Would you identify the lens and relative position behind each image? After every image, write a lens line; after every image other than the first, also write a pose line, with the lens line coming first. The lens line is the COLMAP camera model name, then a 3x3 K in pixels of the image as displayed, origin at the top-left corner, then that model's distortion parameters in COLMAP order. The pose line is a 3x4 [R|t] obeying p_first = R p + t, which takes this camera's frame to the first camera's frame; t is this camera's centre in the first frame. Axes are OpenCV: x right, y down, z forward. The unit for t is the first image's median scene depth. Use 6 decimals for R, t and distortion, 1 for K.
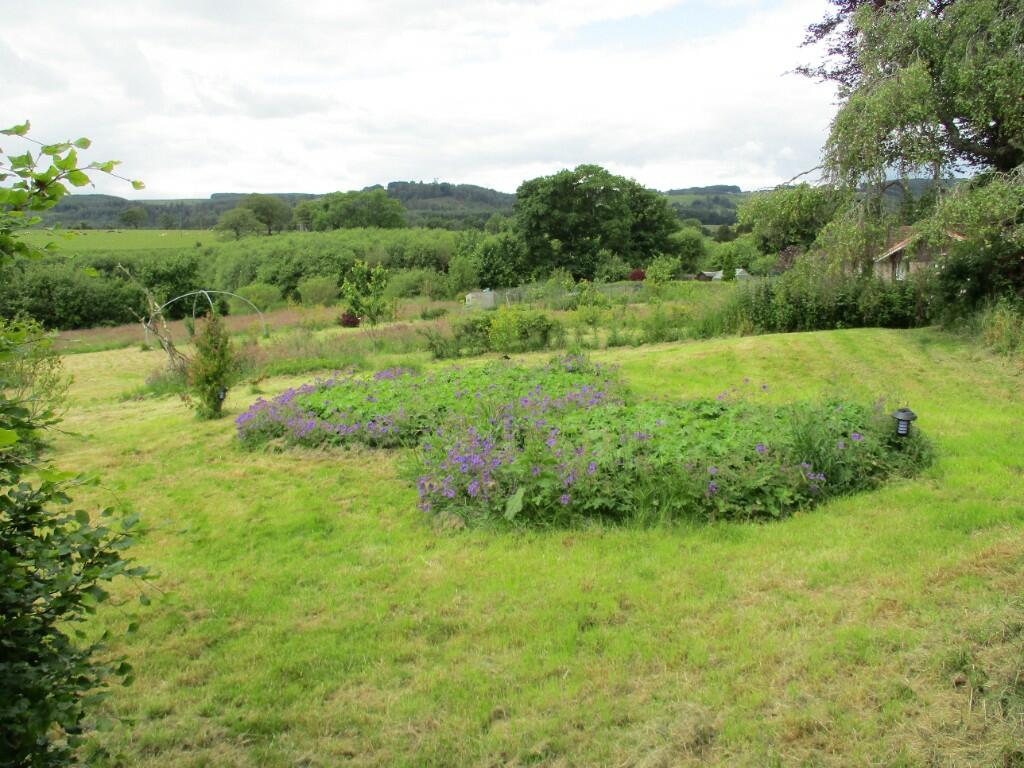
lens RADIAL K [[854.8, 0, 508.5], [0, 854.8, 376.9], [0, 0, 1]] dist [-0.042425, 0.028940]
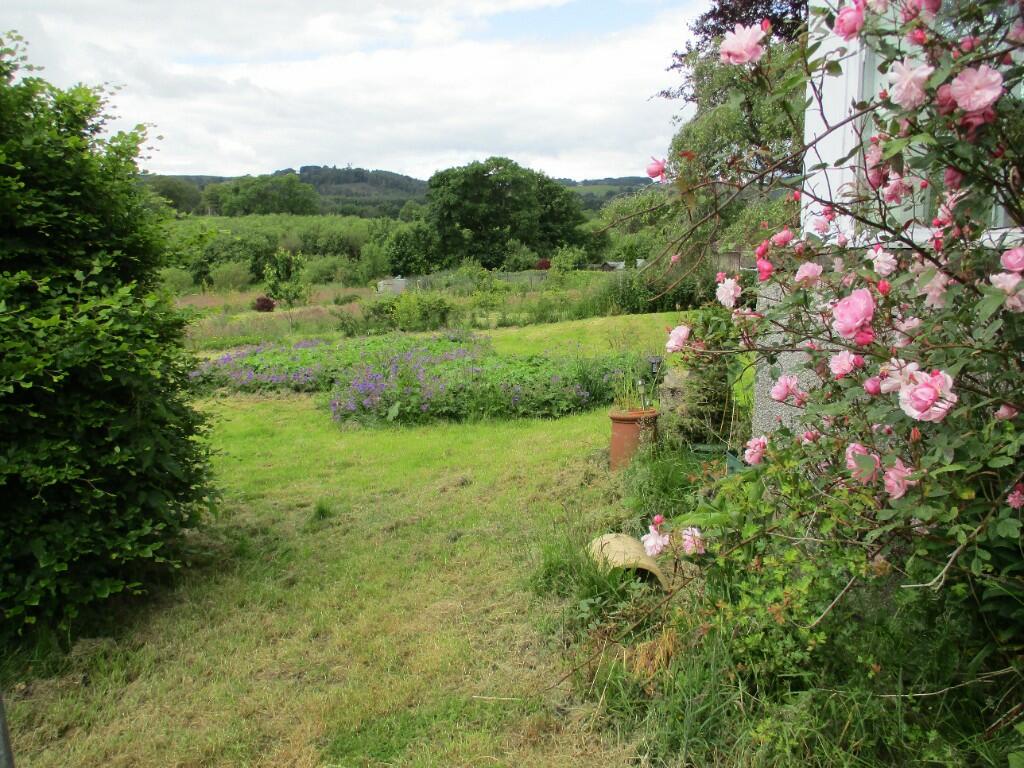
lens RADIAL K [[854.8, 0, 510.0], [0, 854.8, 375.4], [0, 0, 1]] dist [-0.042425, 0.028940]
pose [[0.994912, -0.000381, 0.100743, 0.016995], [-0.000822, 0.999929, 0.011898, 0.017405], [-0.100740, -0.011920, 0.994841, -0.159825]]
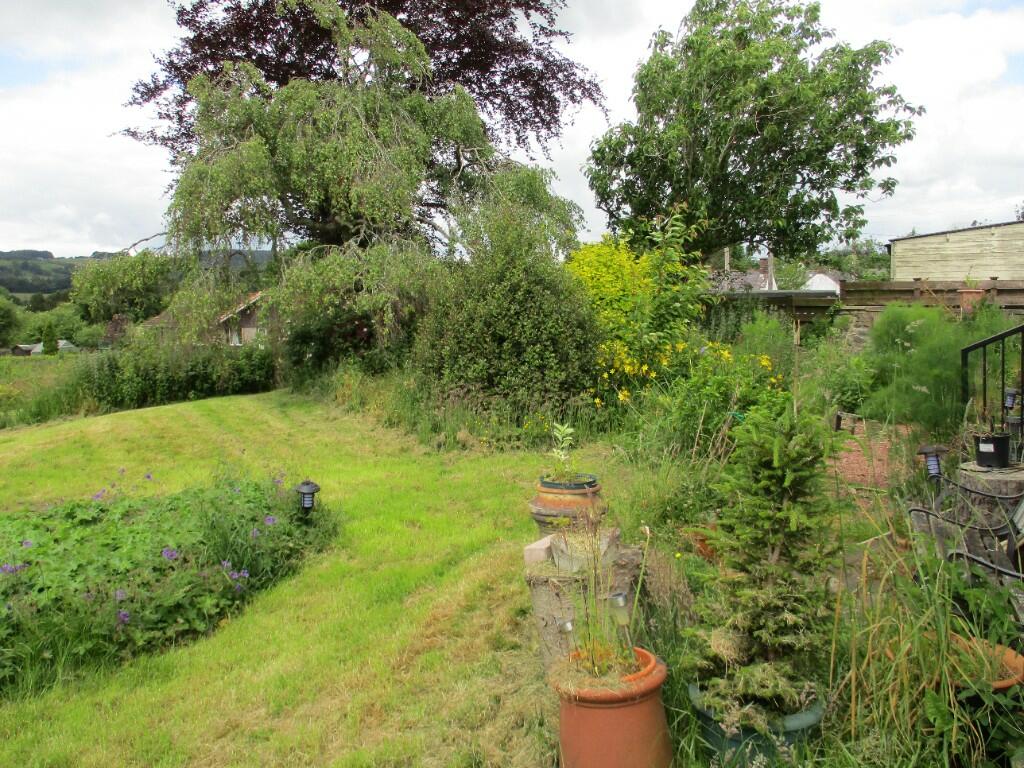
lens RADIAL K [[854.8, 0, 514.5], [0, 854.8, 372.4], [0, 0, 1]] dist [-0.042425, 0.028940]
pose [[0.726741, -0.058866, 0.684384, -0.006931], [0.115937, 0.992539, -0.037741, -0.007060], [-0.677057, 0.106774, 0.728144, 0.036813]]
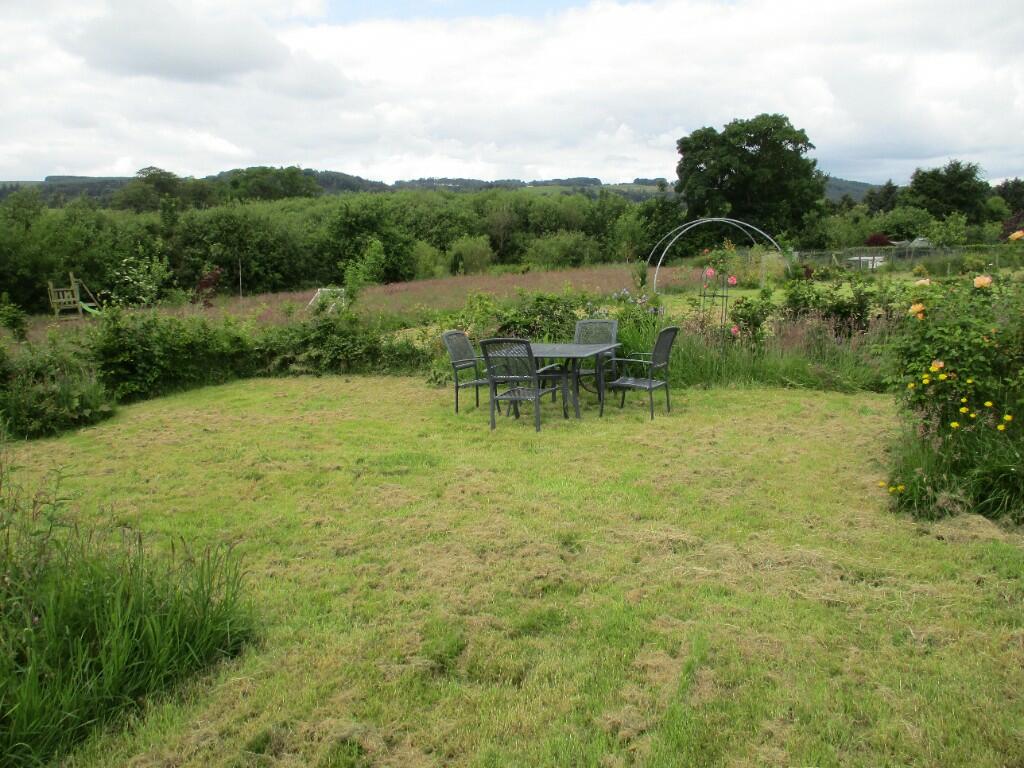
lens RADIAL K [[854.8, 0, 514.5], [0, 854.8, 382.7], [0, 0, 1]] dist [-0.042425, 0.028940]
pose [[0.987731, -0.008703, 0.155920, -1.400933], [0.005941, 0.999817, 0.018177, 0.023514], [-0.156050, -0.017028, 0.987602, 0.893904]]
